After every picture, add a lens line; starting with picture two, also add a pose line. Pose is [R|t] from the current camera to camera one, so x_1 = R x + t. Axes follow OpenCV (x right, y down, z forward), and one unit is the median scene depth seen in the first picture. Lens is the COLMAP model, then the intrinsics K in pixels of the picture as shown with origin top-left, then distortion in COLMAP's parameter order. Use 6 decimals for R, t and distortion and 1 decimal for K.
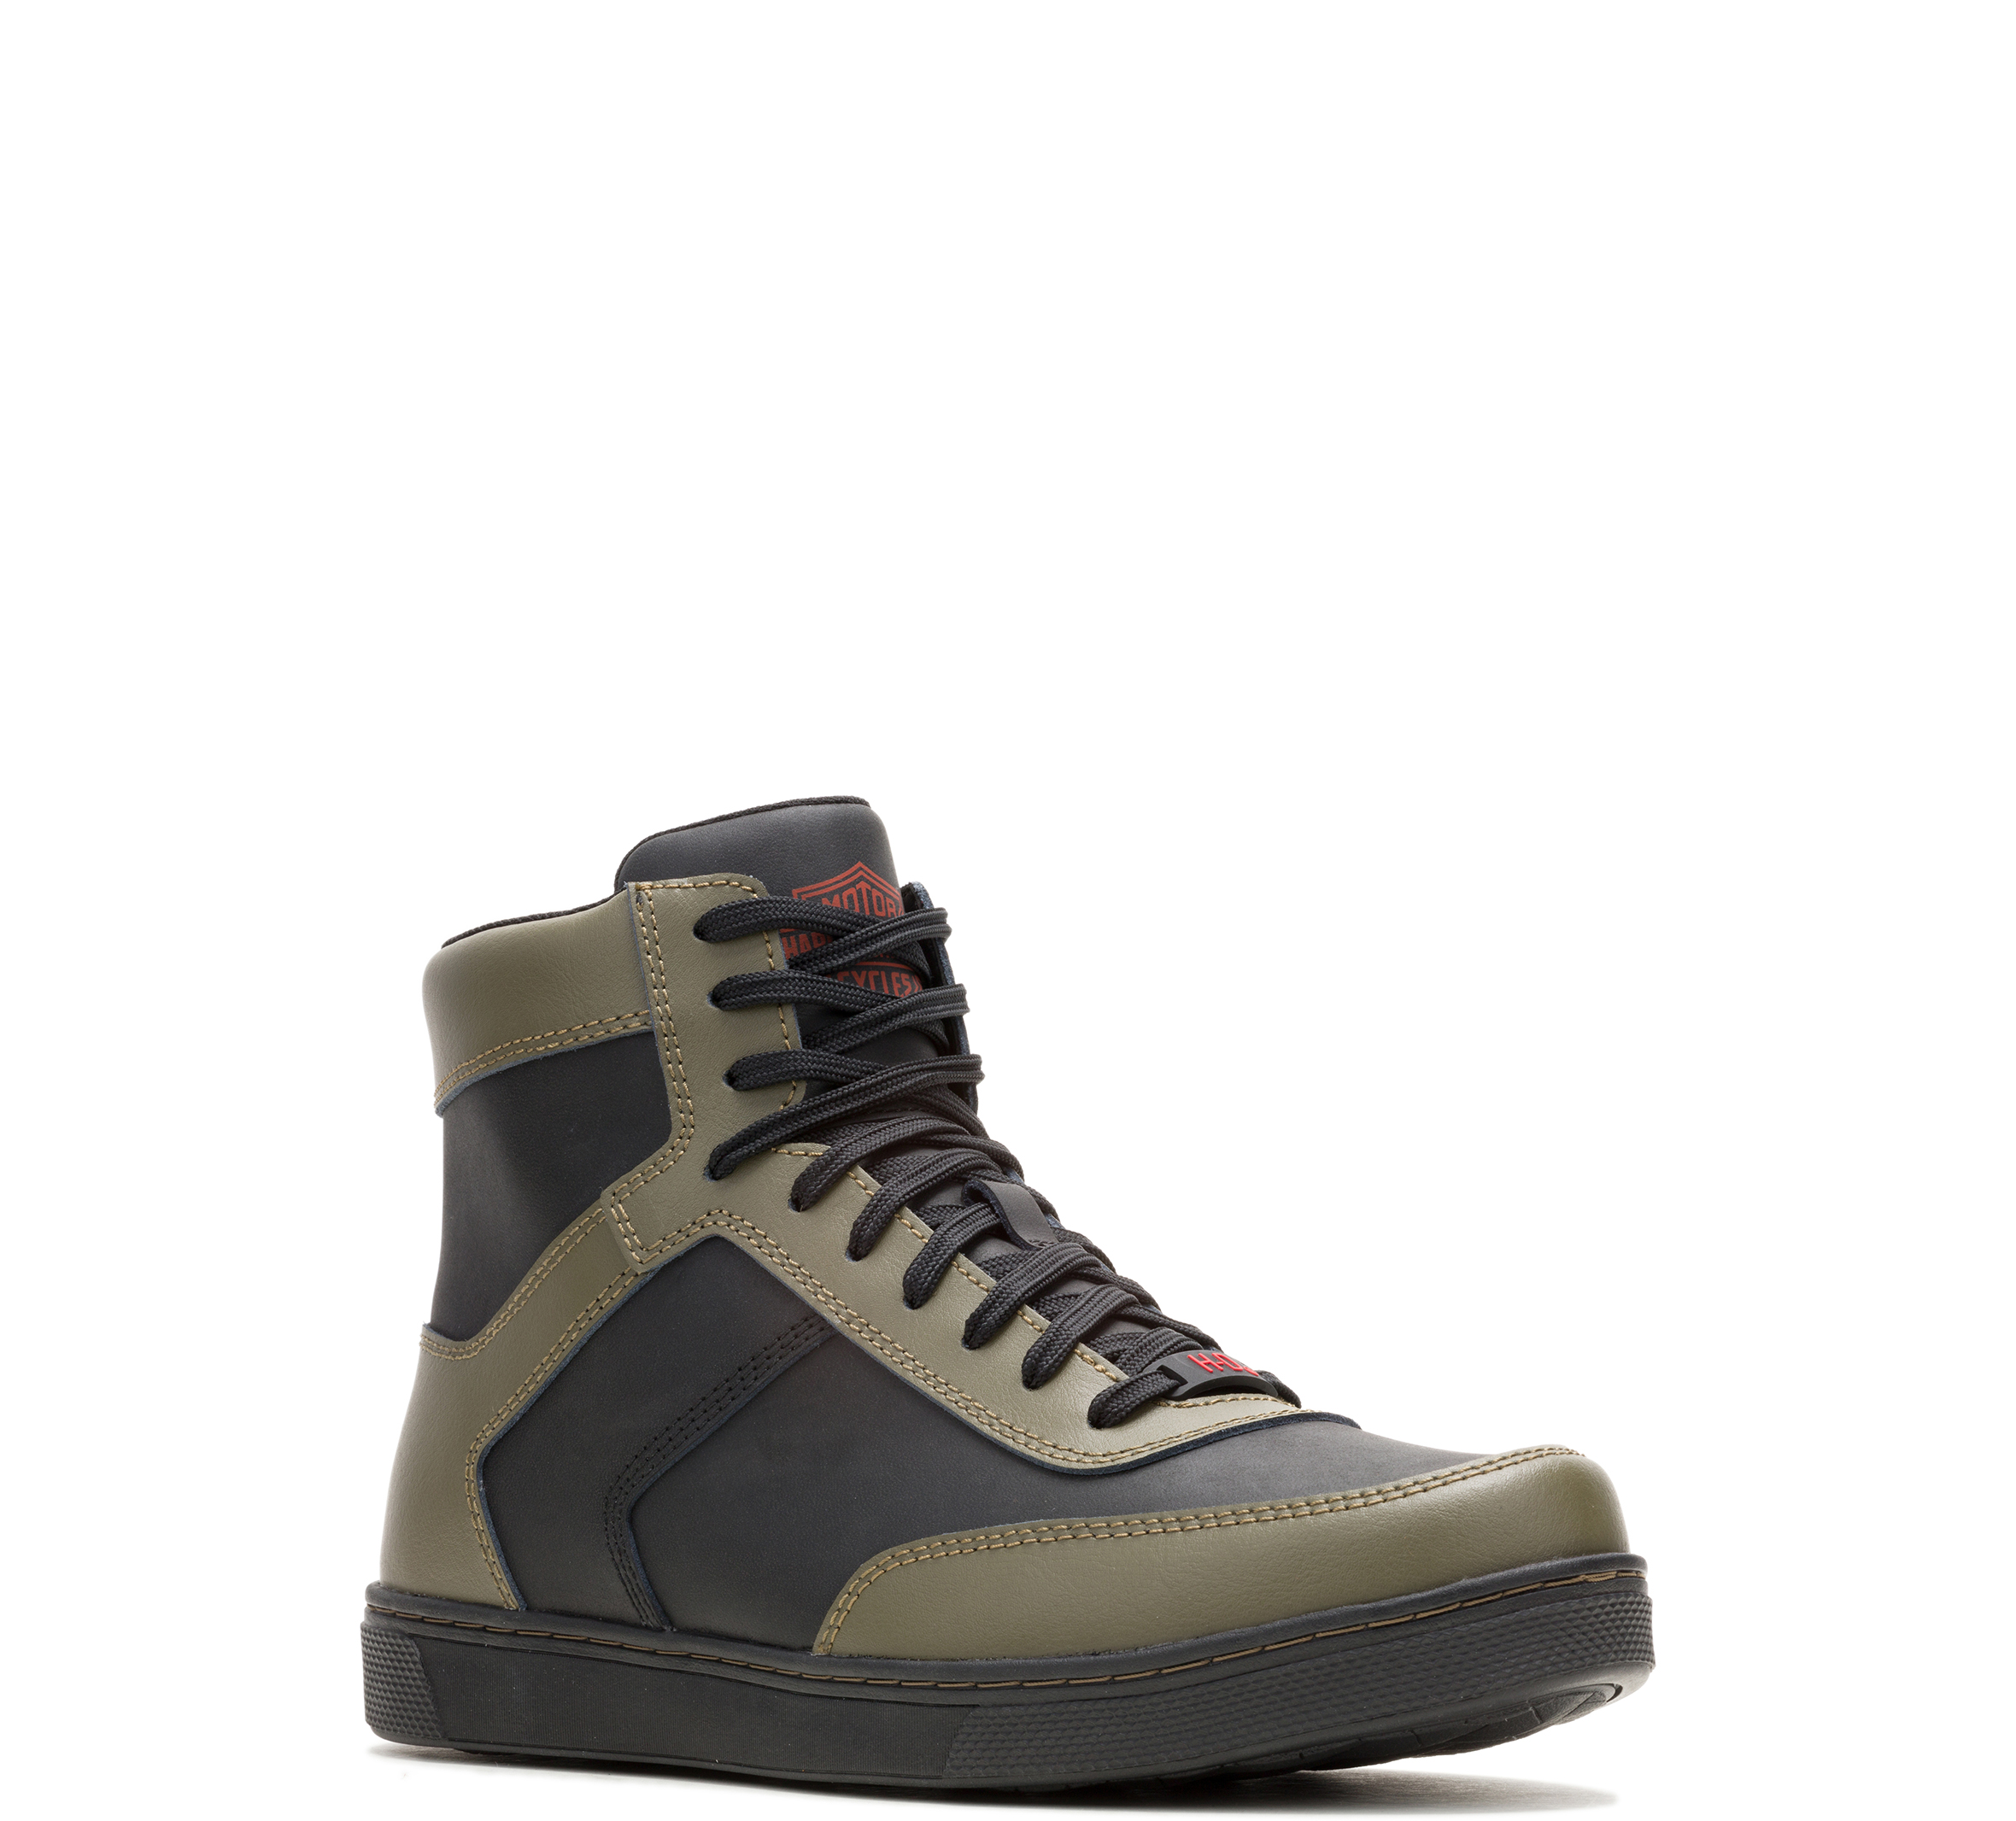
lens RADIAL K [[7177.7, 0, 1008.0], [0, 7177.7, 910.5], [0, 0, 1]] dist [-0.072746, -1.444863]
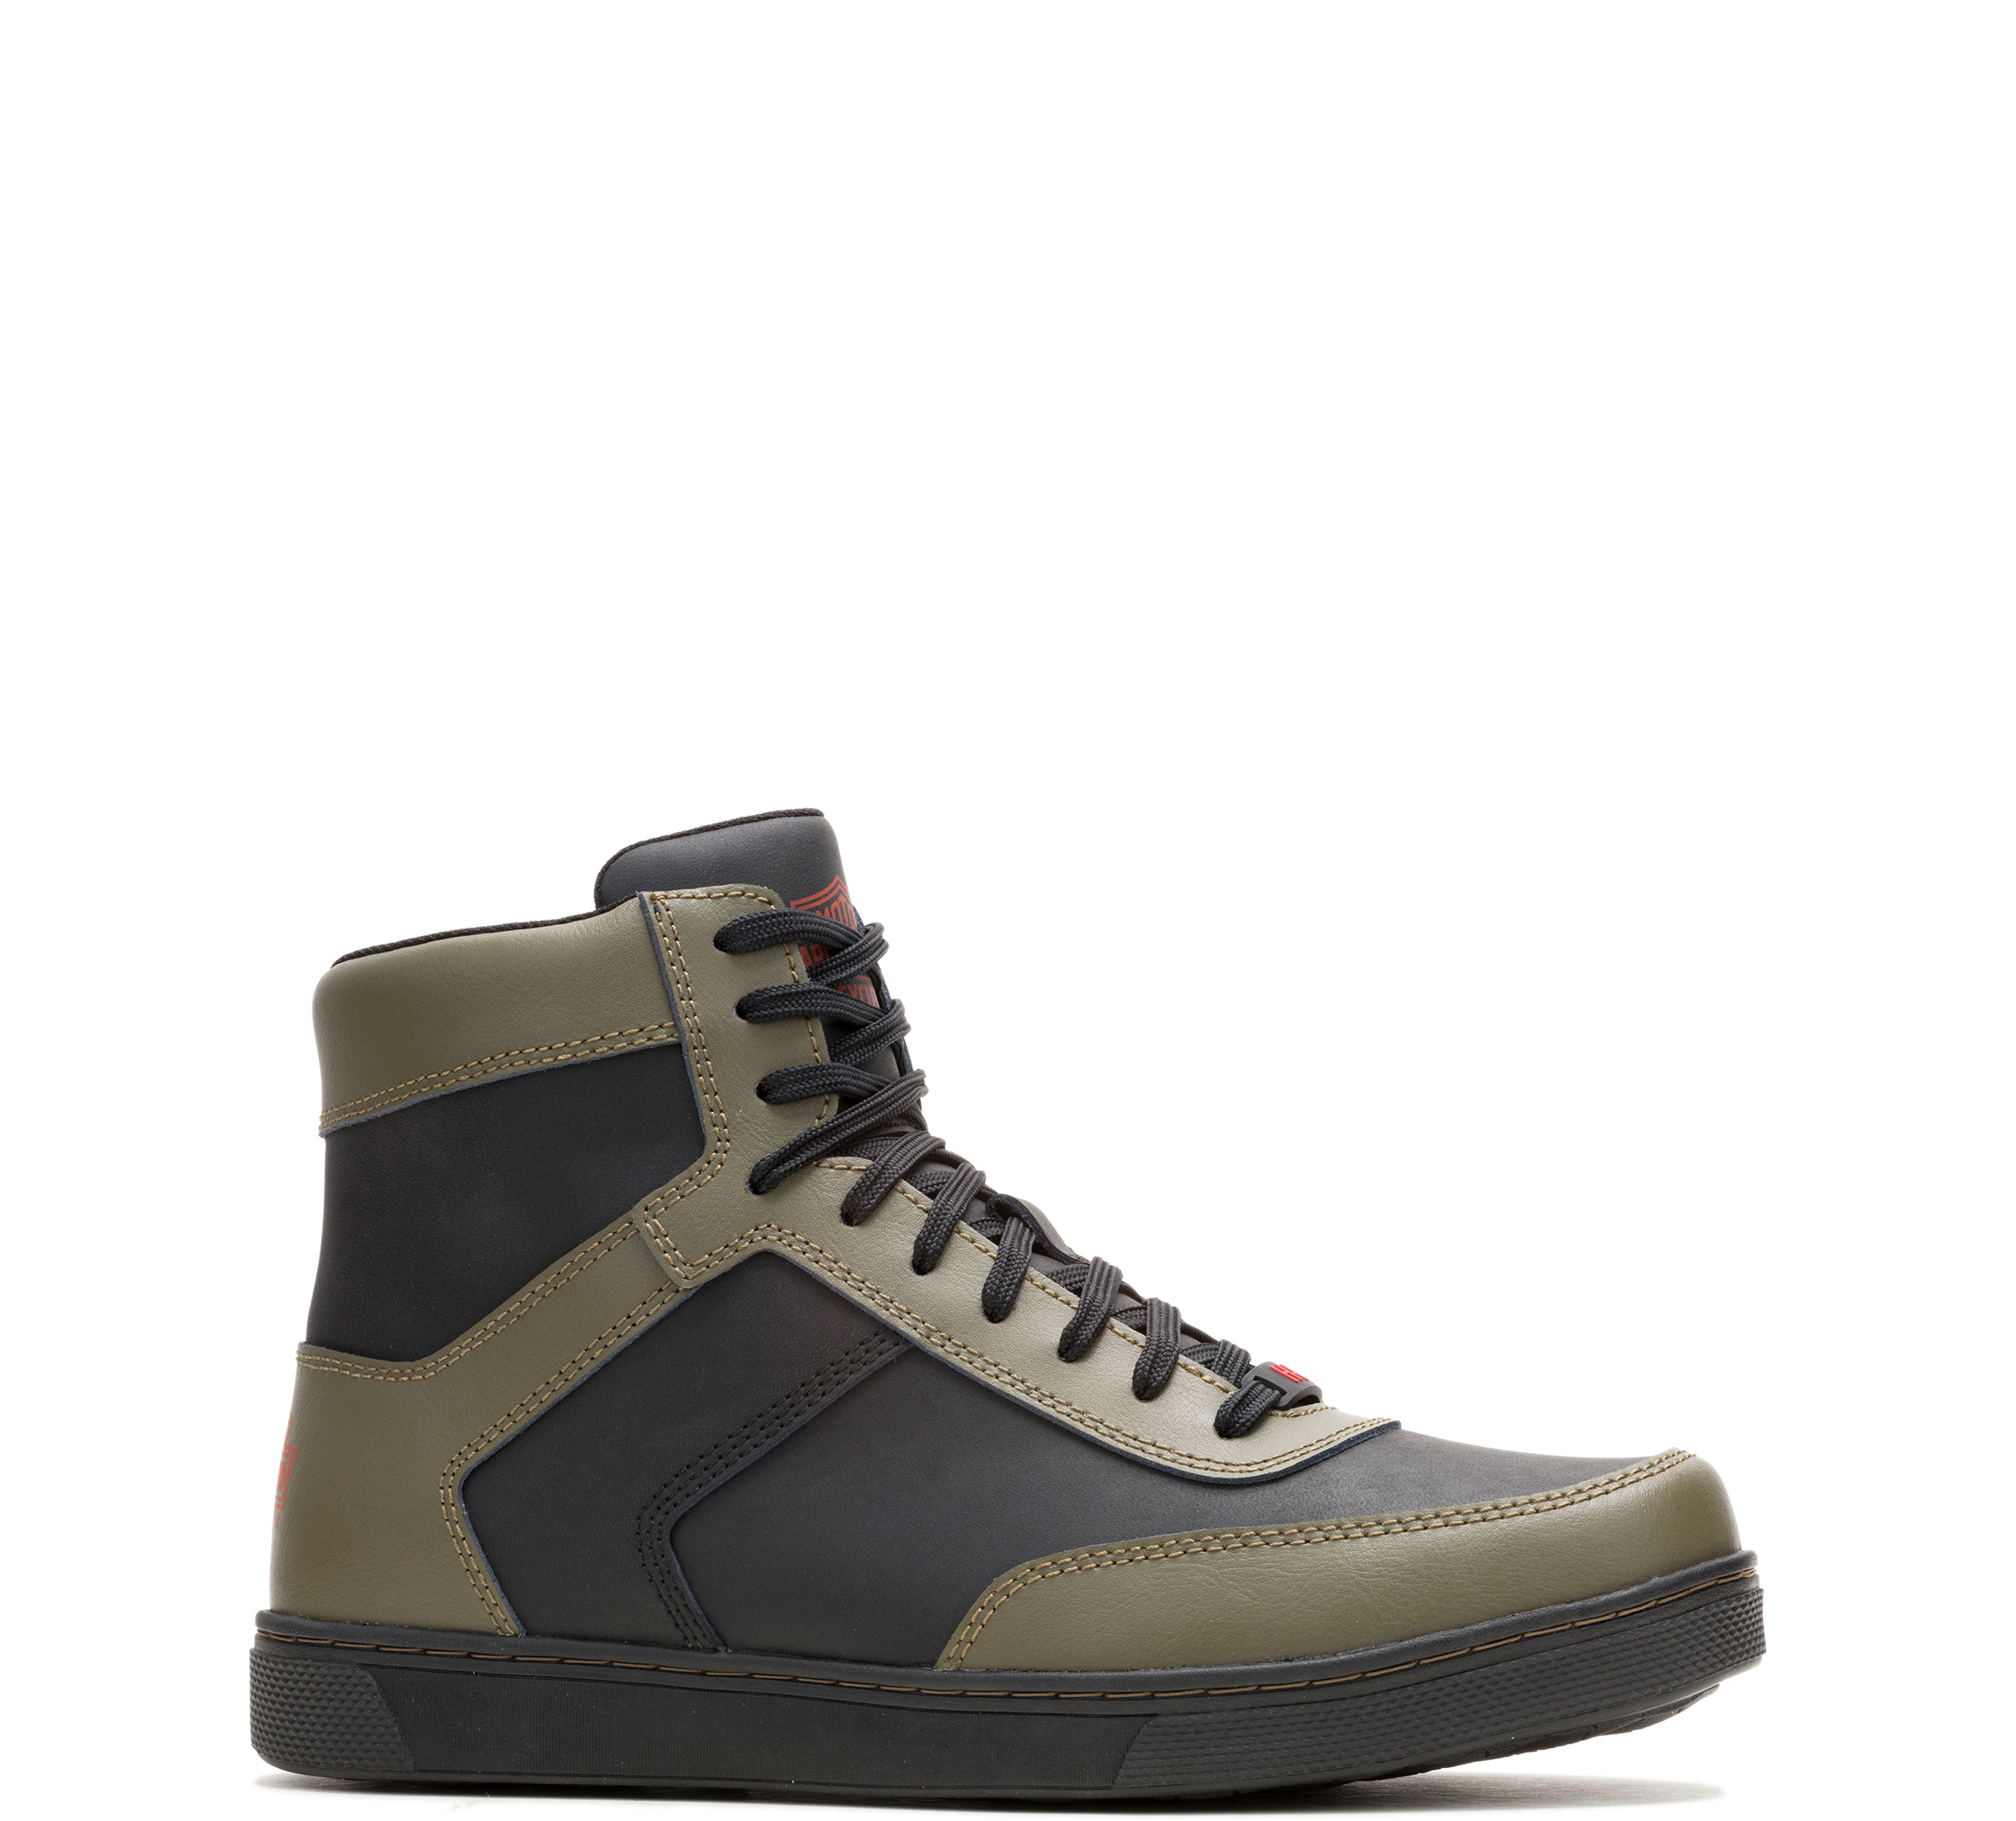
lens RADIAL K [[7177.7, 0, 1008.0], [0, 7177.7, 910.5], [0, 0, 1]] dist [-0.072746, -1.444863]
pose [[0.922874, 0.016398, 0.384754, -0.391365], [-0.013515, 0.999857, -0.010195, 0.008137], [-0.384866, 0.004209, 0.922963, 0.074502]]
